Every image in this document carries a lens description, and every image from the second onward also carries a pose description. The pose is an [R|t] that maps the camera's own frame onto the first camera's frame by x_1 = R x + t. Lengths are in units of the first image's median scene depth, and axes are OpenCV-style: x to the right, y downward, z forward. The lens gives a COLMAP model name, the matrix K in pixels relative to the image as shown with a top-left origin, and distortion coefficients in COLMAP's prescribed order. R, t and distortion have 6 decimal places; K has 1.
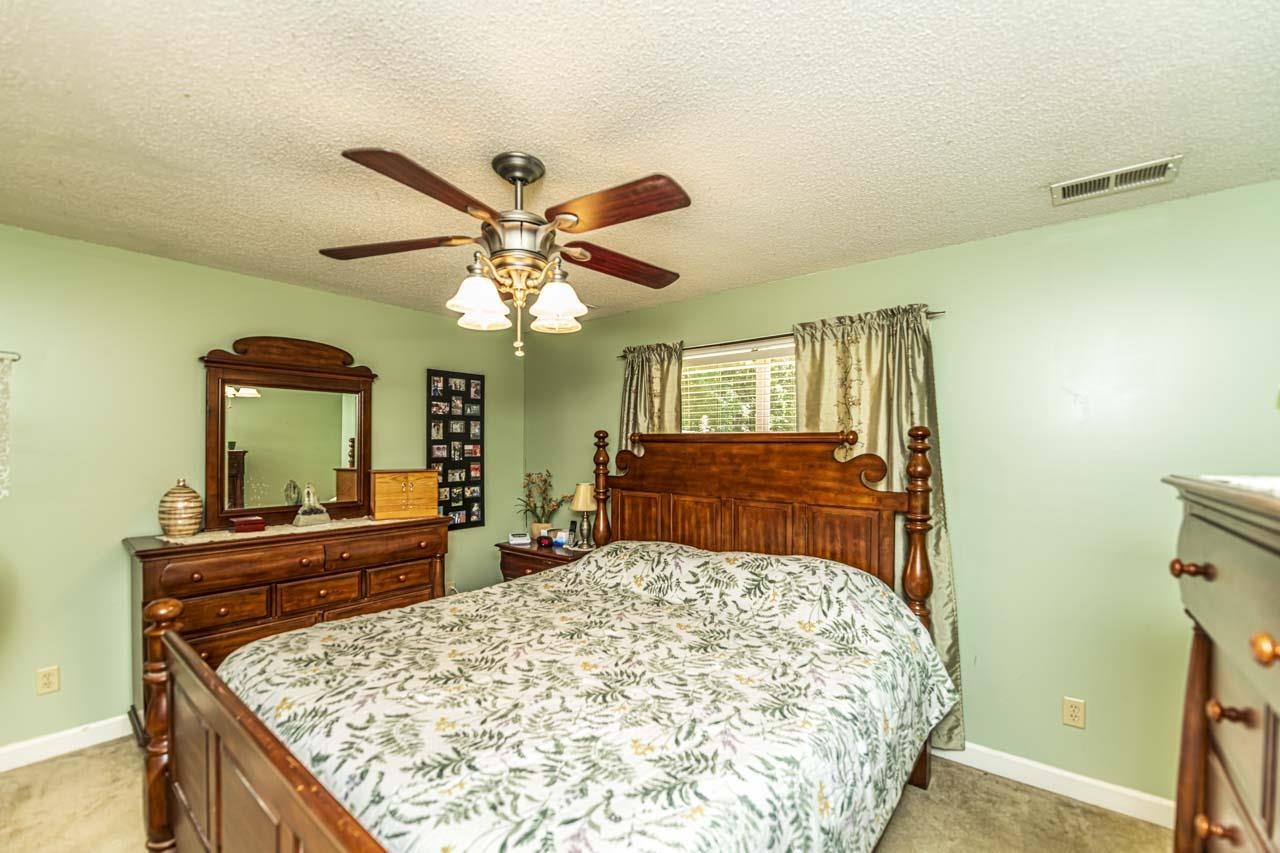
lens RADIAL K [[525.1, 0, 644.2], [0, 525.1, 450.6], [0, 0, 1]] dist [-0.003269, -0.000286]
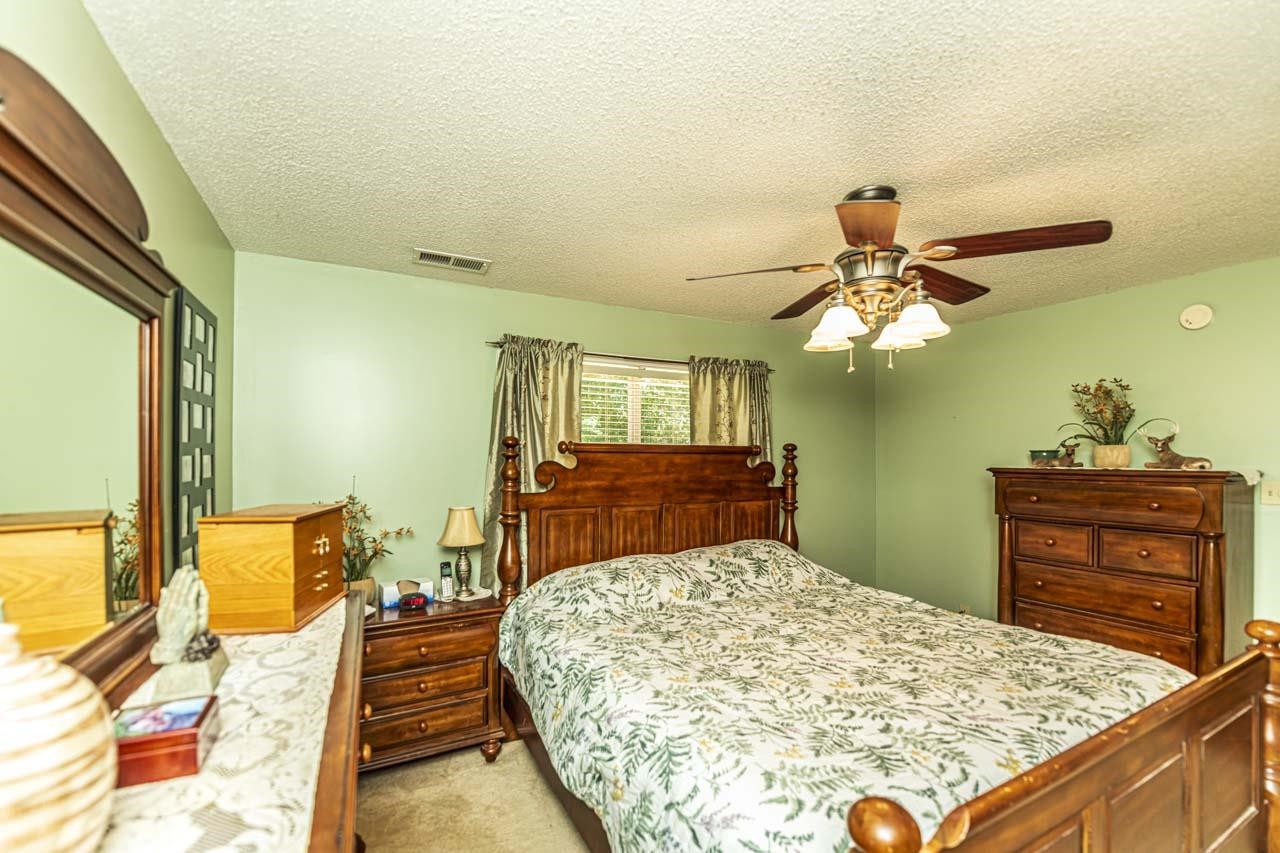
lens RADIAL K [[525.1, 0, 645.4], [0, 525.1, 455.8], [0, 0, 1]] dist [-0.003269, -0.000286]
pose [[0.408677, -0.005410, 0.912663, -0.888191], [0.003948, 0.999984, 0.004160, -0.014807], [-0.912671, 0.001903, 0.408691, 0.616947]]
